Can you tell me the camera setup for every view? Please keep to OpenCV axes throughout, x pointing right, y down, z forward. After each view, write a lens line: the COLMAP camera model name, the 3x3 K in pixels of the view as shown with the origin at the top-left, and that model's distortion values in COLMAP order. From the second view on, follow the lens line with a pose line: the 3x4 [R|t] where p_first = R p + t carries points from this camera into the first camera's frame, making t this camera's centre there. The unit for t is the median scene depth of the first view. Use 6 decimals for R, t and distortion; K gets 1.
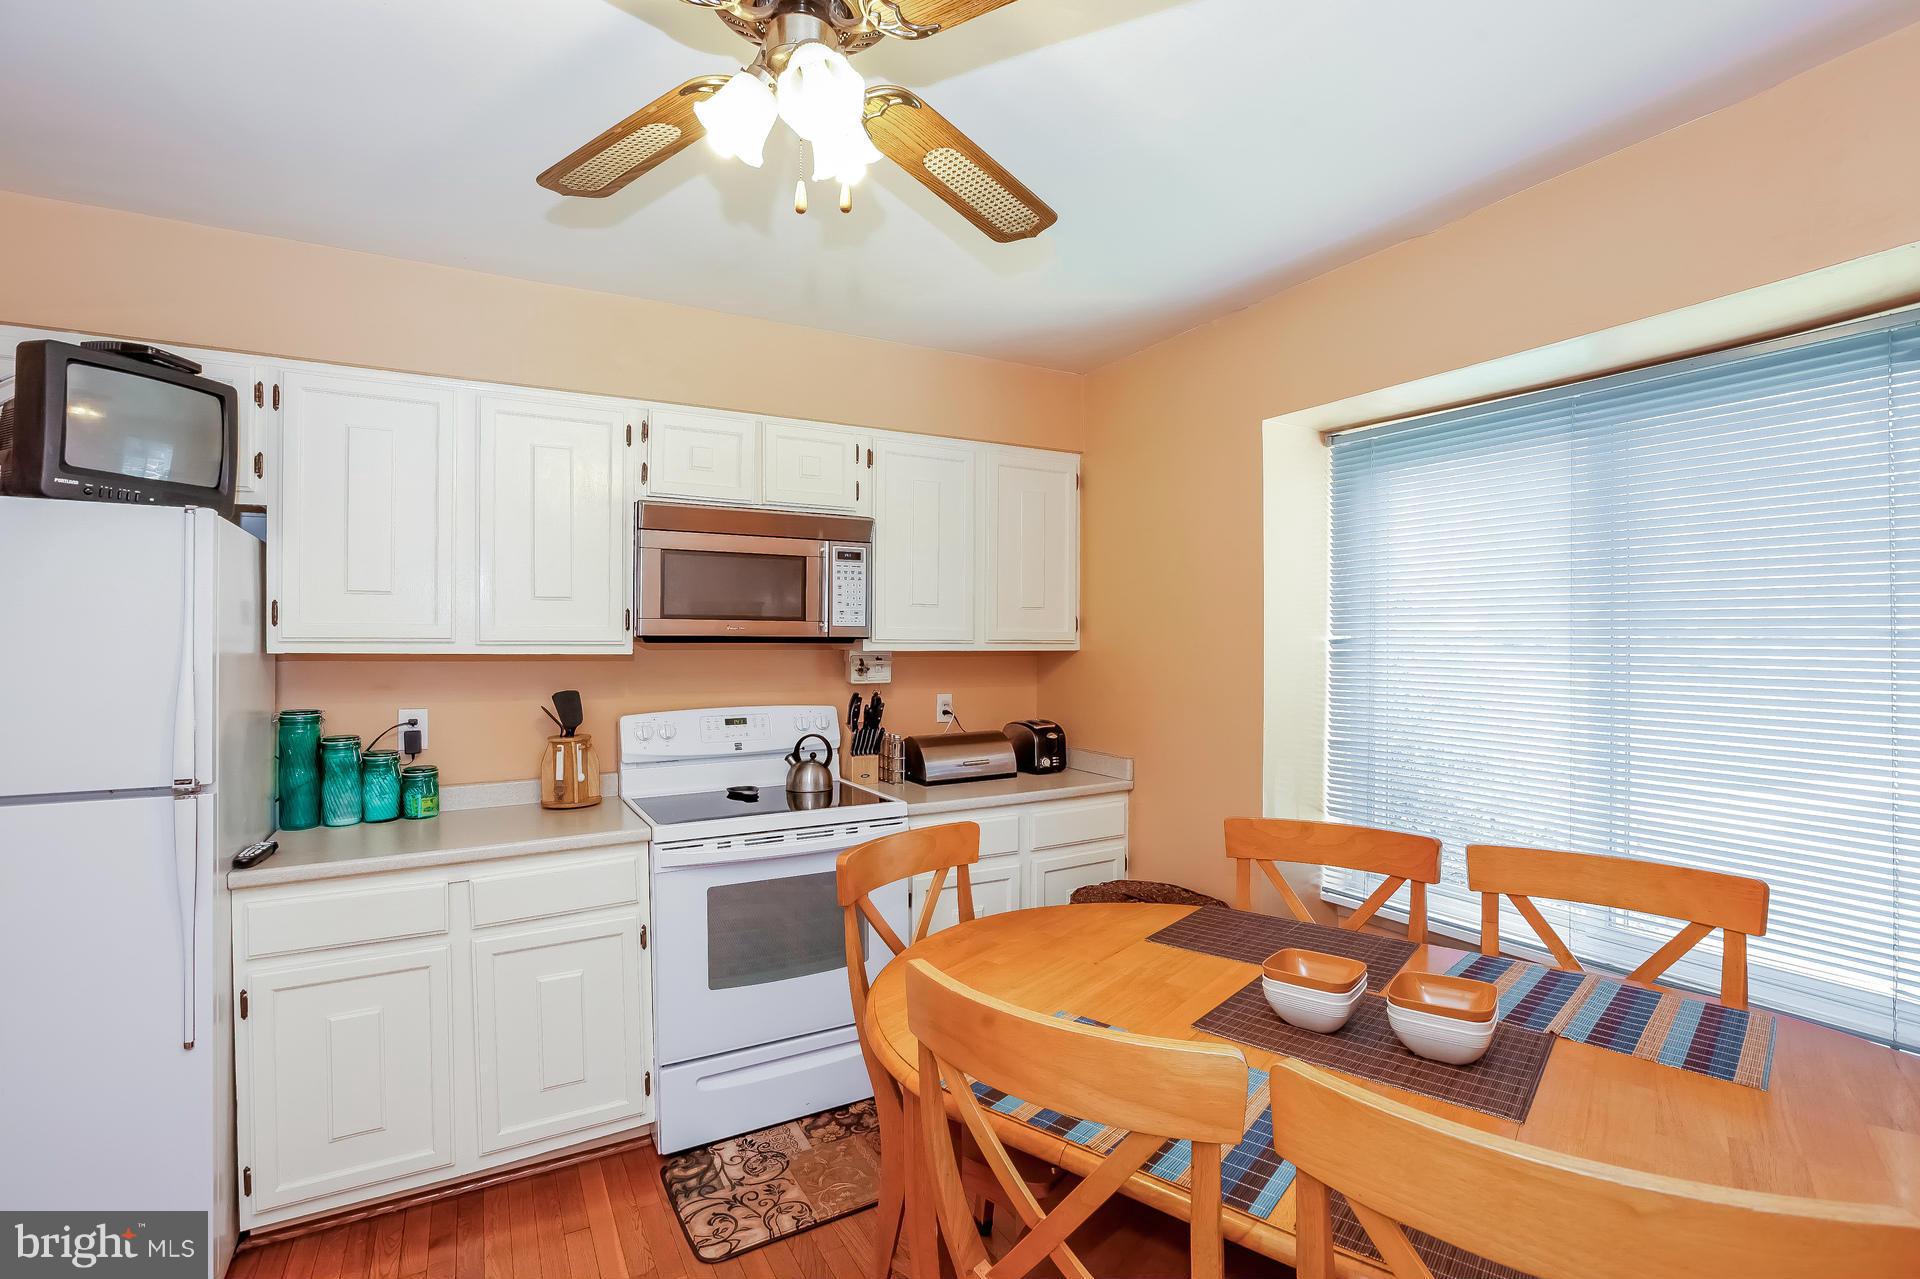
lens RADIAL K [[875.5, 0, 932.9], [0, 875.5, 643.3], [0, 0, 1]] dist [-0.041130, 0.014055]
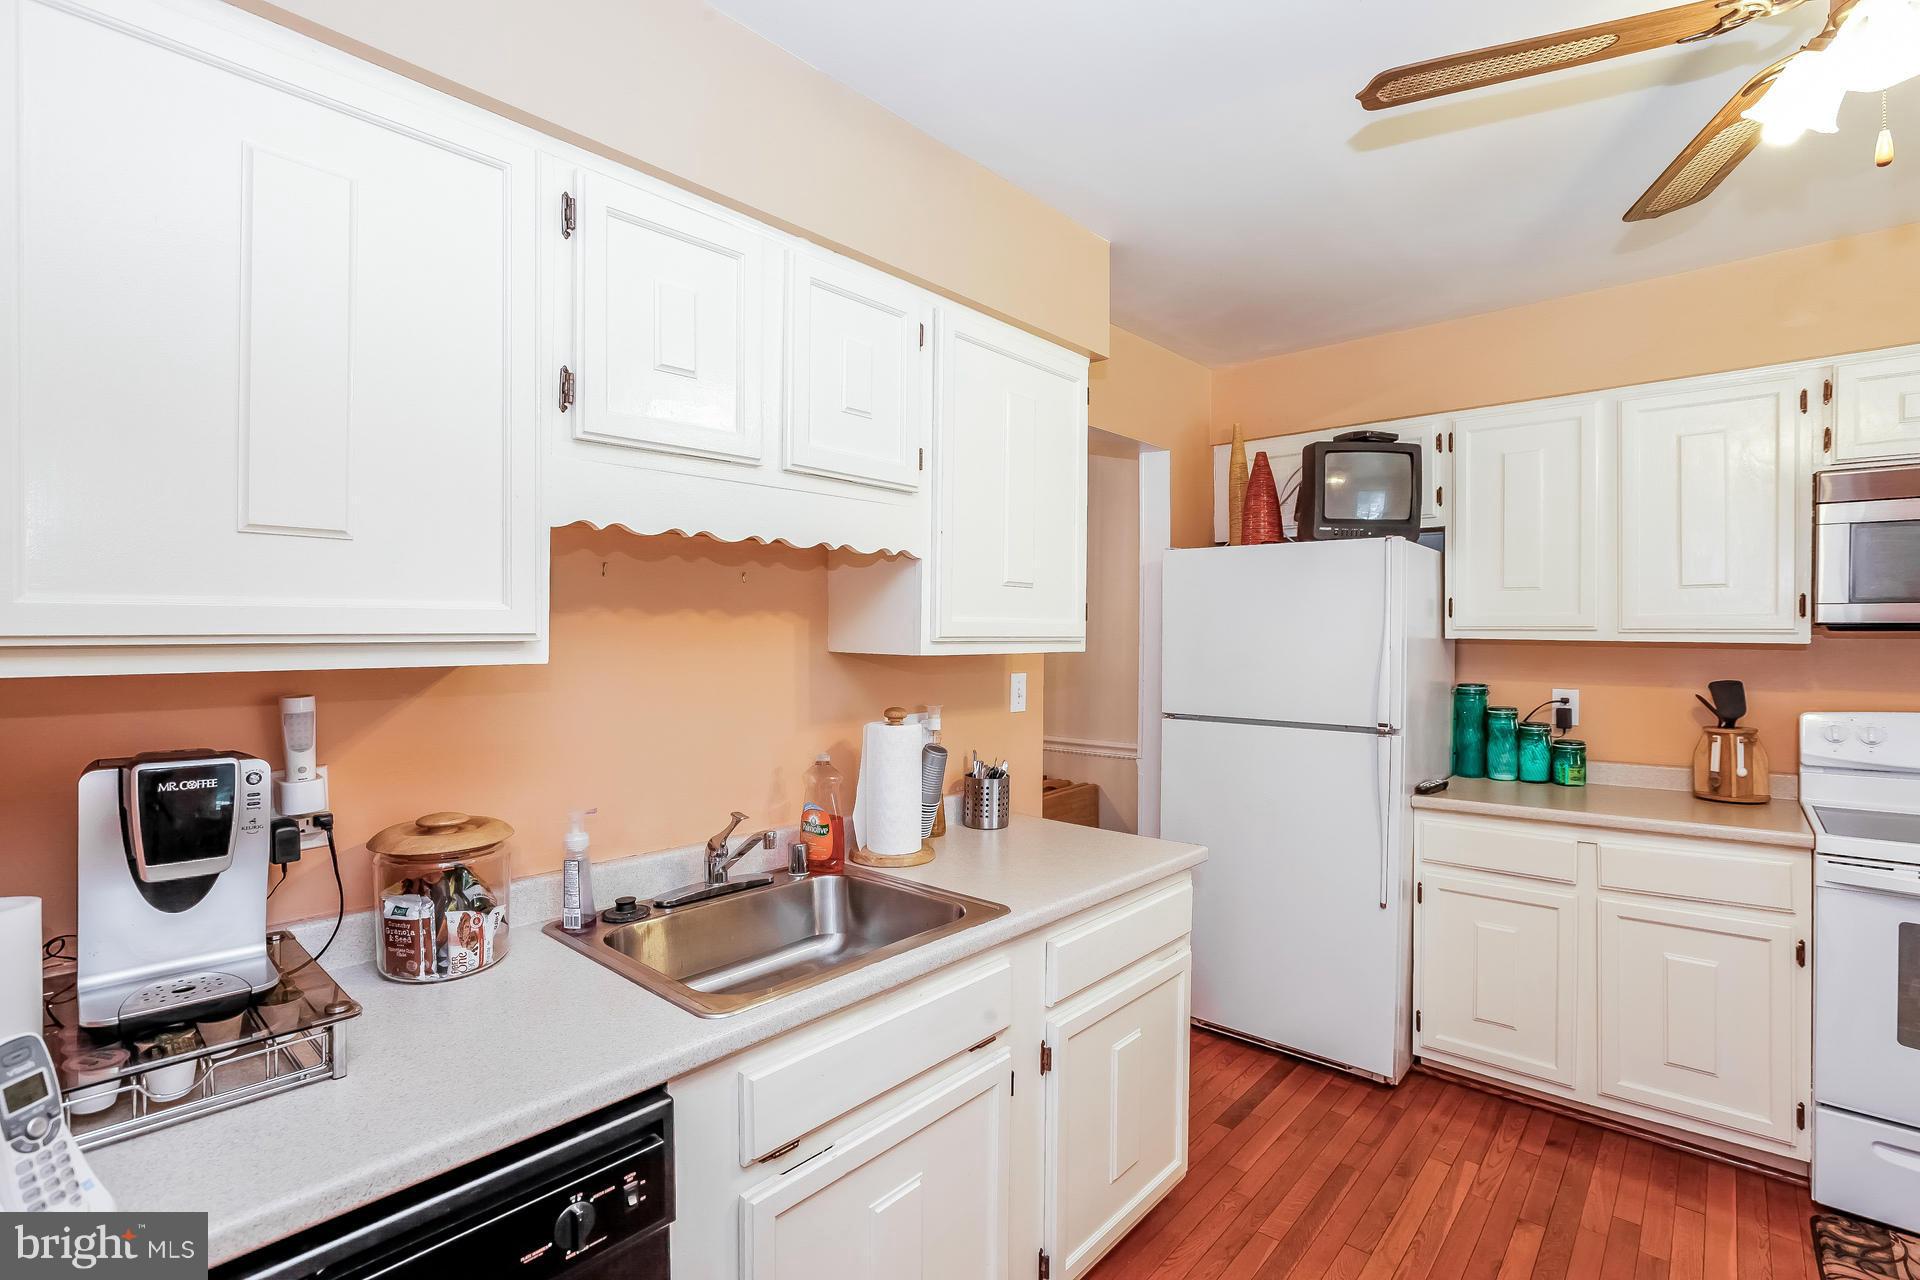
lens RADIAL K [[875.5, 0, 982.9], [0, 875.5, 638.2], [0, 0, 1]] dist [-0.041130, 0.014055]
pose [[0.350024, 0.009628, -0.936691, 0.205102], [-0.000693, 0.999950, 0.010019, -0.001523], [0.936740, -0.002858, 0.350013, -0.121012]]
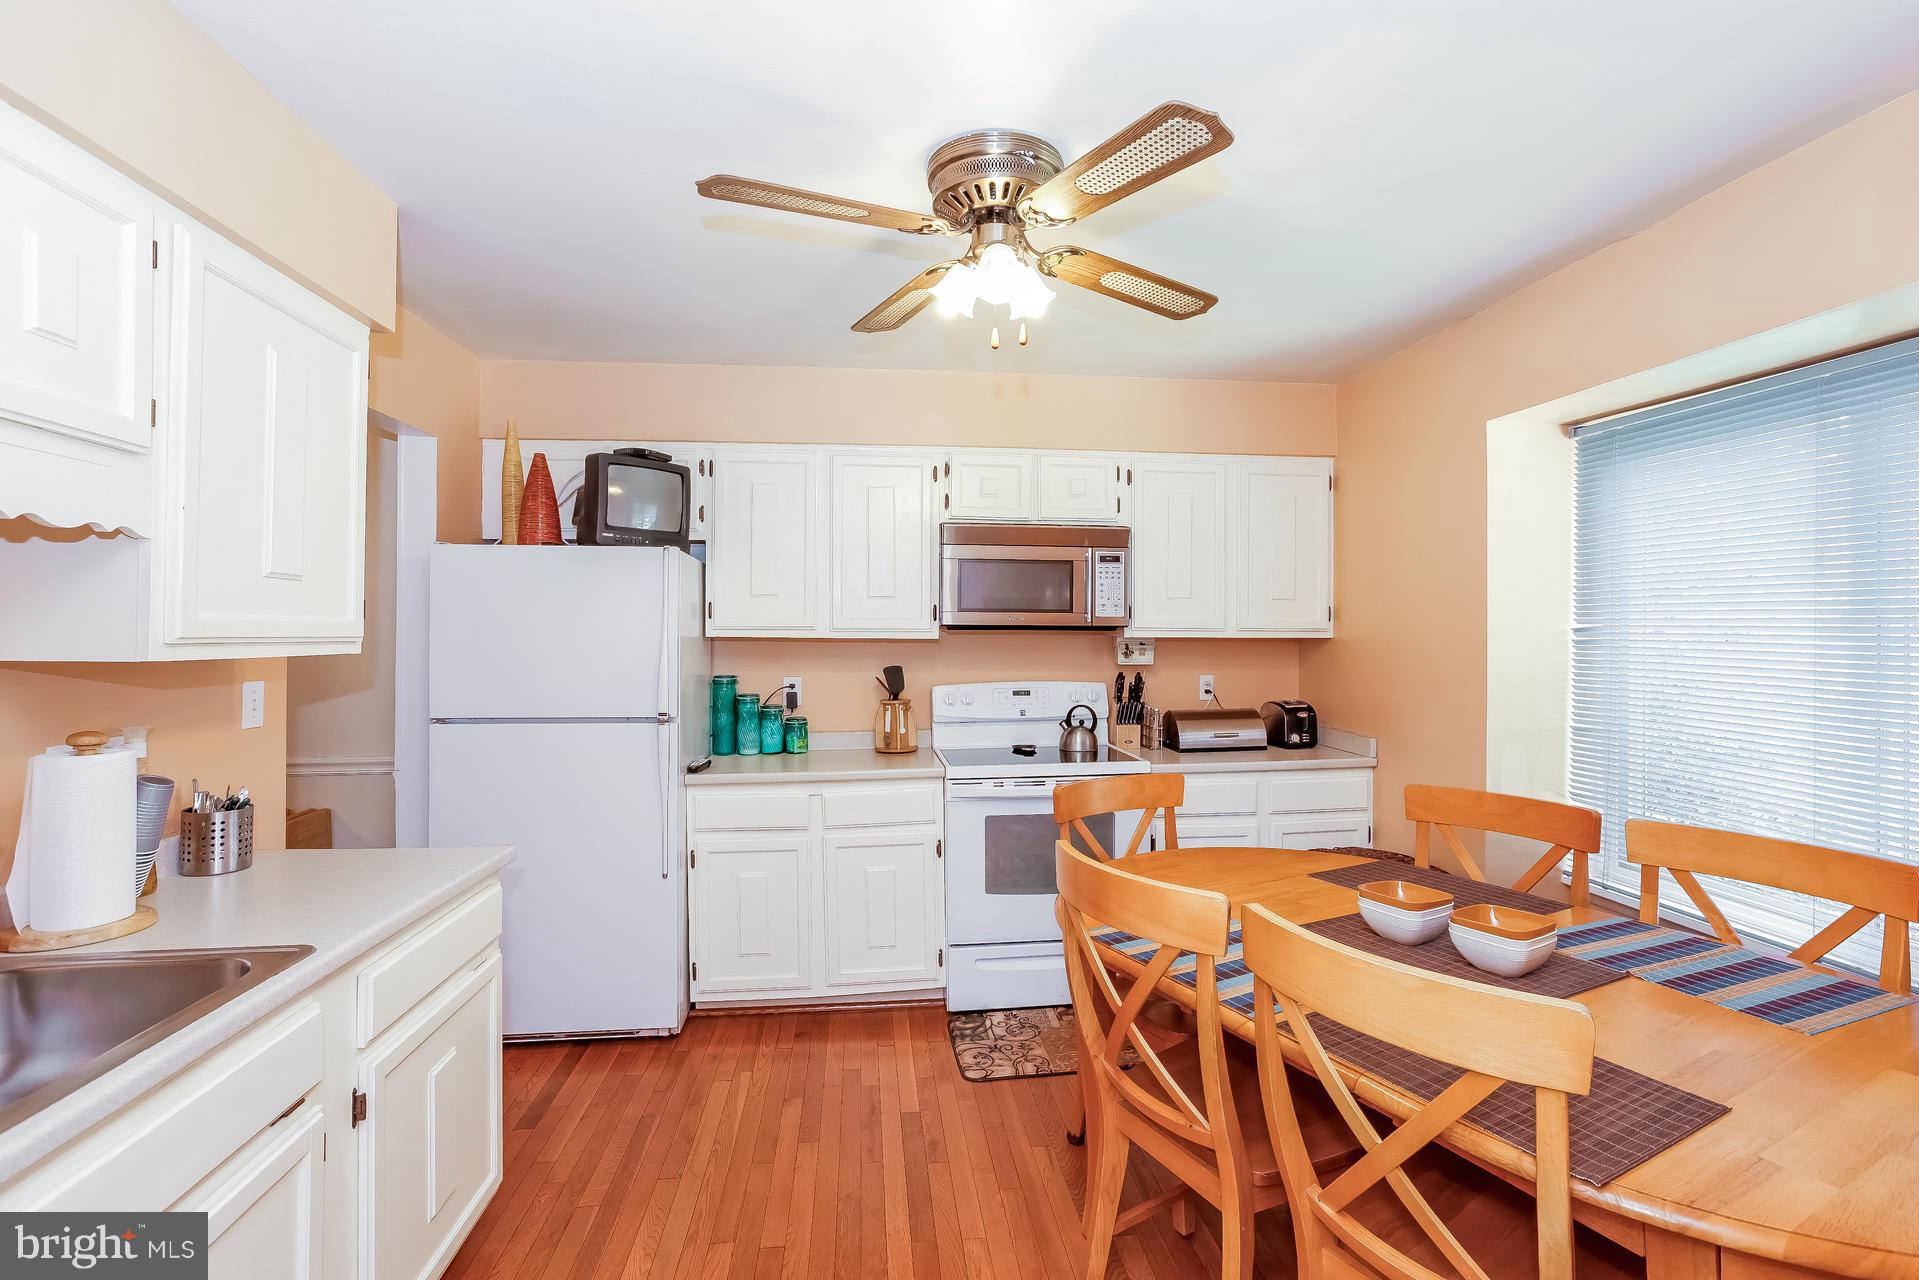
lens RADIAL K [[875.0, 0, 960.9], [0, 875.0, 626.4], [0, 0, 1]] dist [-0.041130, 0.014055]
pose [[0.929169, -0.000142, -0.369656, 0.203143], [-0.001472, 0.999991, -0.004083, -0.001137], [0.369653, 0.004337, 0.929160, -0.254162]]
